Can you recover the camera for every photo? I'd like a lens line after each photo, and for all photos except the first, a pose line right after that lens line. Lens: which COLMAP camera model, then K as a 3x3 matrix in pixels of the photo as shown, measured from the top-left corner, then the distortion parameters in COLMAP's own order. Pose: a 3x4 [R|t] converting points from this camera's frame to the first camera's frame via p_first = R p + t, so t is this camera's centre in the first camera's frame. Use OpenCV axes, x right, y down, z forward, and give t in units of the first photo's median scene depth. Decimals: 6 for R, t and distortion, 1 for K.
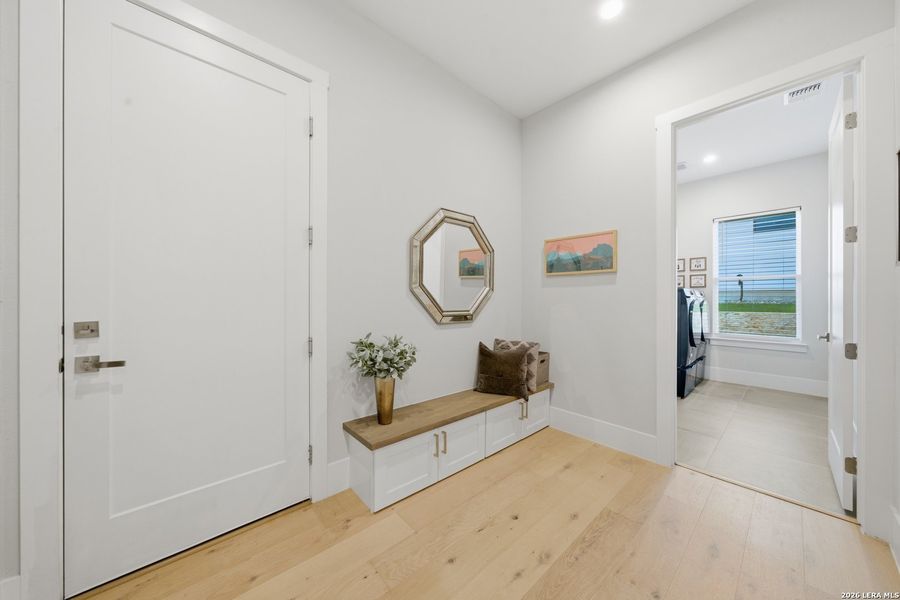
lens RADIAL K [[309.5, 0, 446.5], [0, 309.5, 299.7], [0, 0, 1]] dist [-0.002038, -0.000079]
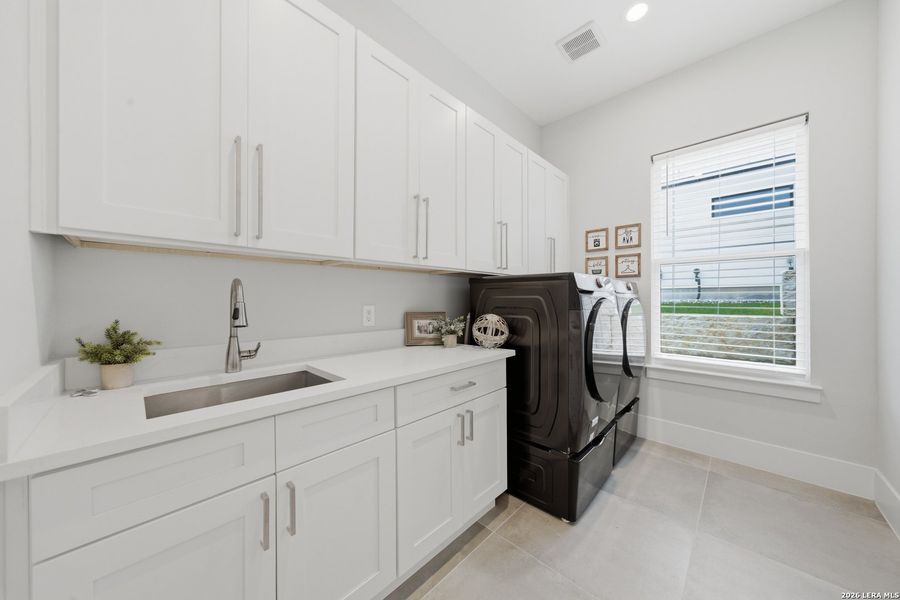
lens RADIAL K [[309.1, 0, 451.4], [0, 309.1, 302.0], [0, 0, 1]] dist [-0.000523, 0.000007]
pose [[0.996167, -0.007448, 0.087149, 0.440705], [0.007079, 0.999965, 0.004551, 0.001927], [-0.087179, -0.003917, 0.996185, 0.460264]]
